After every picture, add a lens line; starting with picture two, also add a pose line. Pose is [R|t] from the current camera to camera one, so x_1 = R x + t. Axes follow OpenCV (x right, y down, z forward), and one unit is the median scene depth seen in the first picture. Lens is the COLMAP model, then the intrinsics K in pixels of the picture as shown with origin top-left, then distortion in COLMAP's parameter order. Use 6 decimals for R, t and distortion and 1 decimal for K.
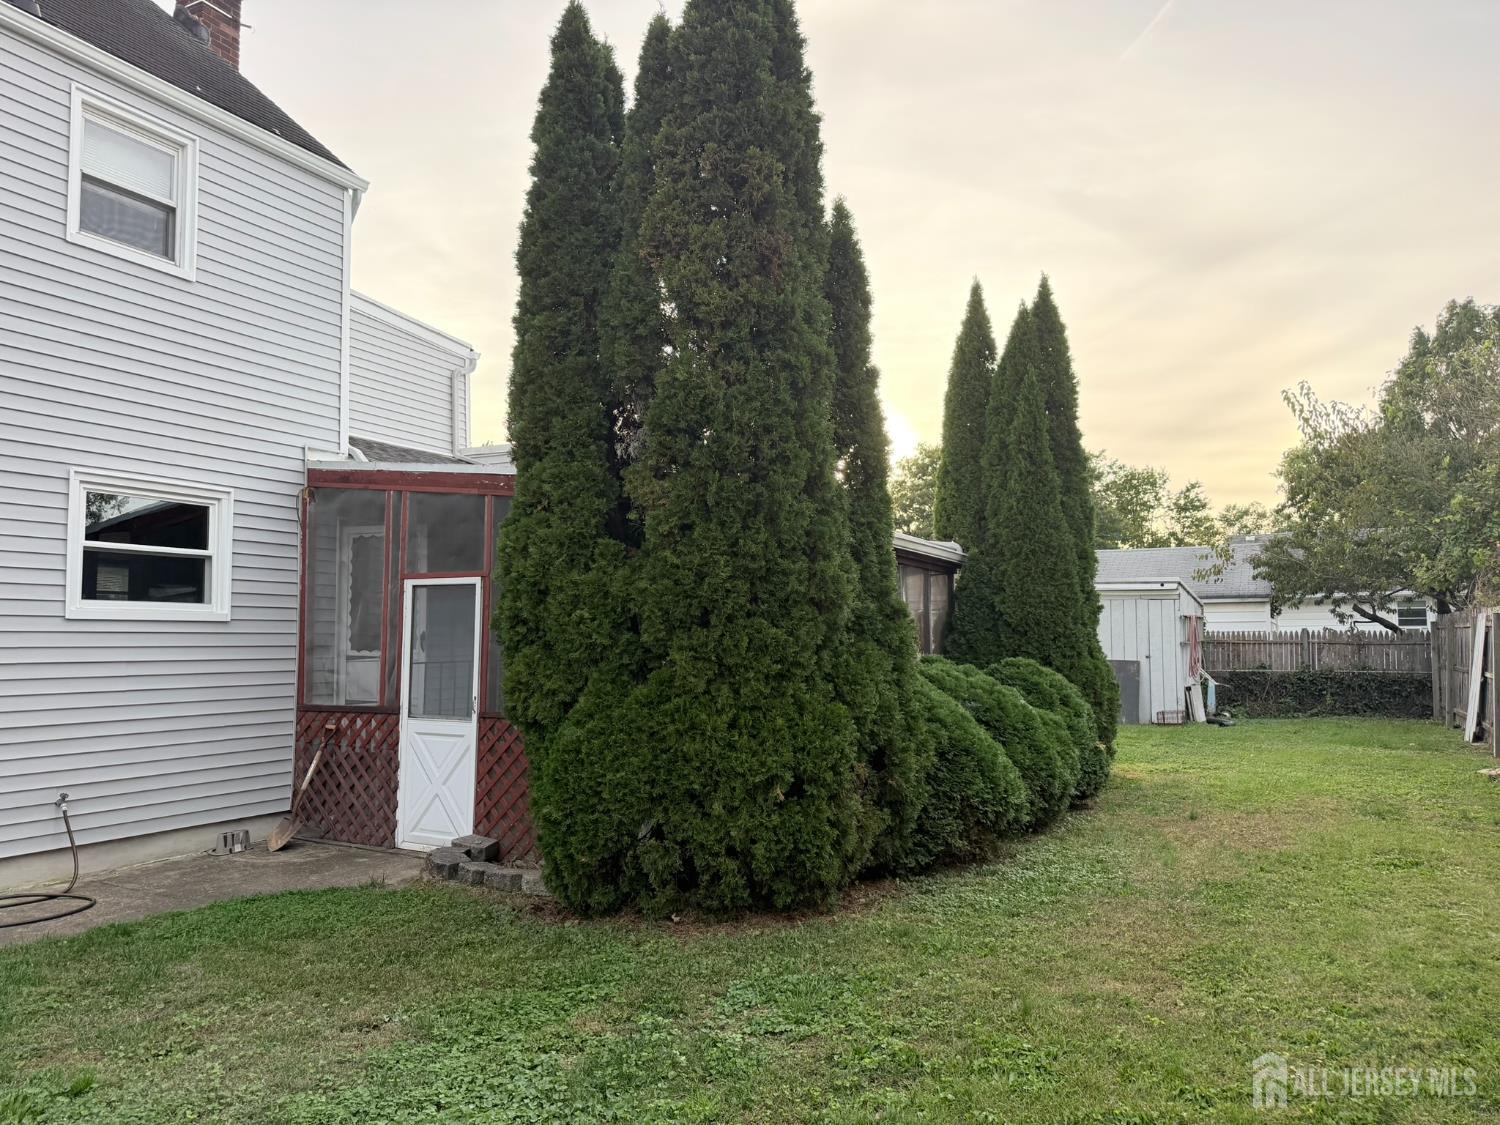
lens RADIAL K [[1069.5, 0, 744.1], [0, 1069.5, 566.0], [0, 0, 1]] dist [0.054637, -0.055041]
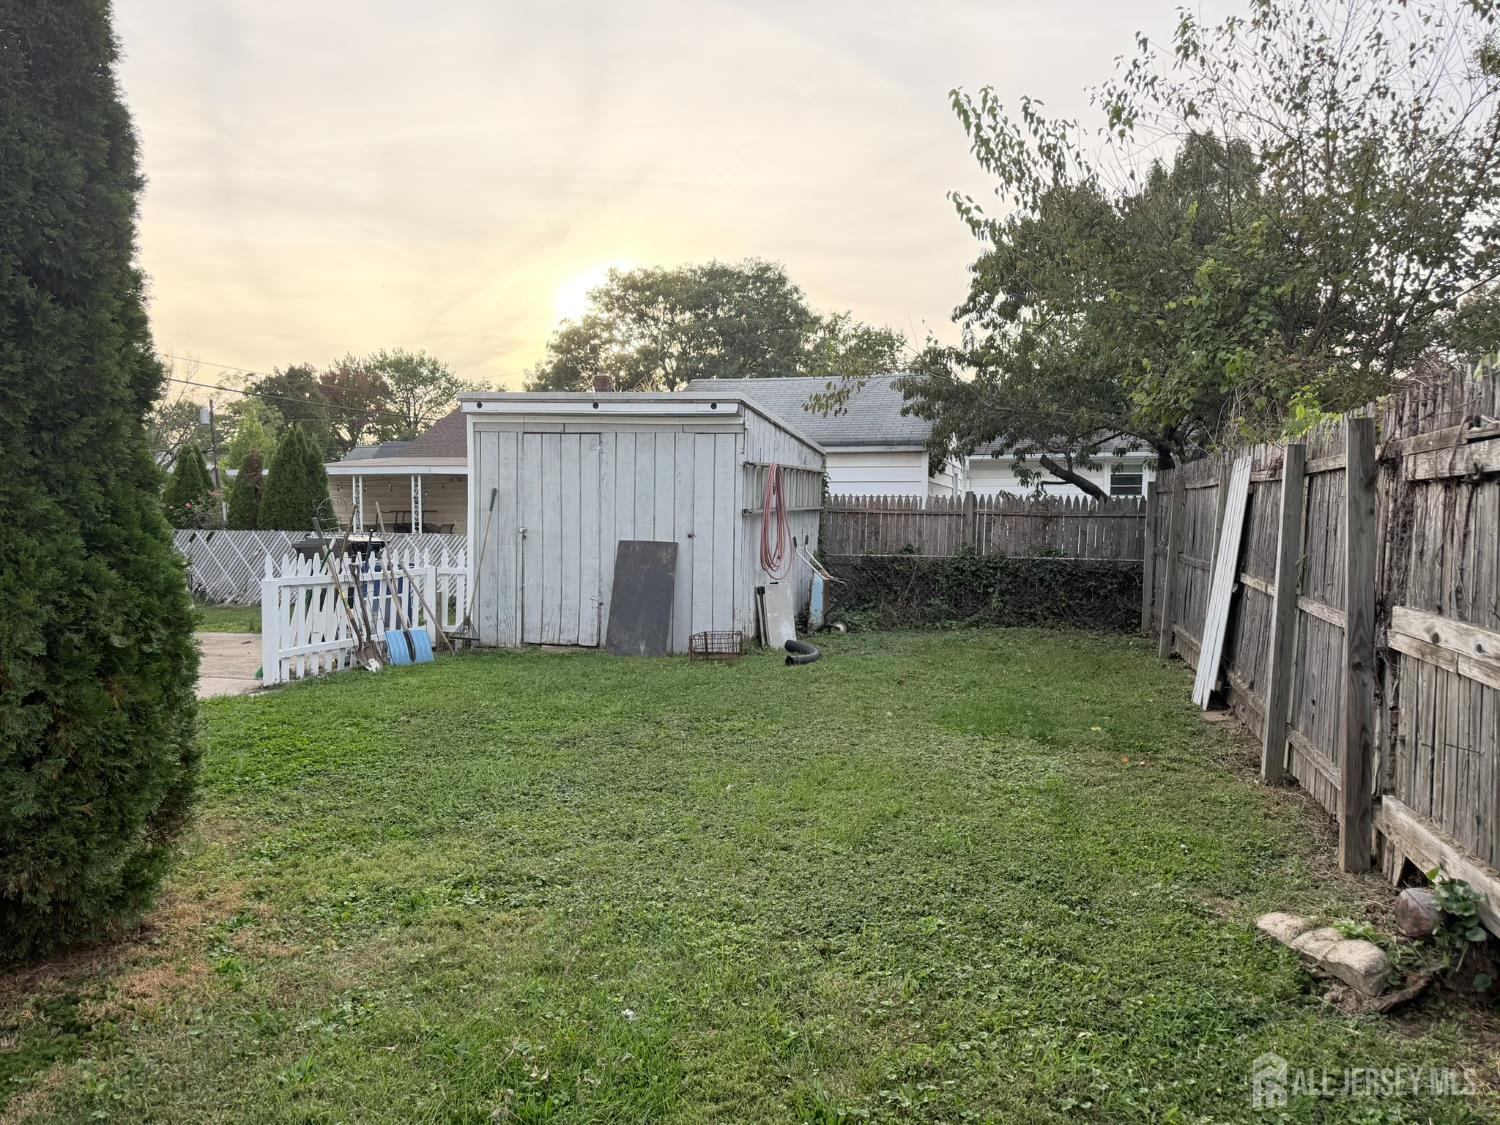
lens RADIAL K [[1069.5, 0, 716.2], [0, 1069.5, 556.0], [0, 0, 1]] dist [0.054637, -0.055041]
pose [[0.982463, 0.003540, 0.186423, 0.254134], [-0.024694, 0.993483, 0.111276, 0.029059], [-0.184815, -0.113928, 0.976147, 0.403628]]
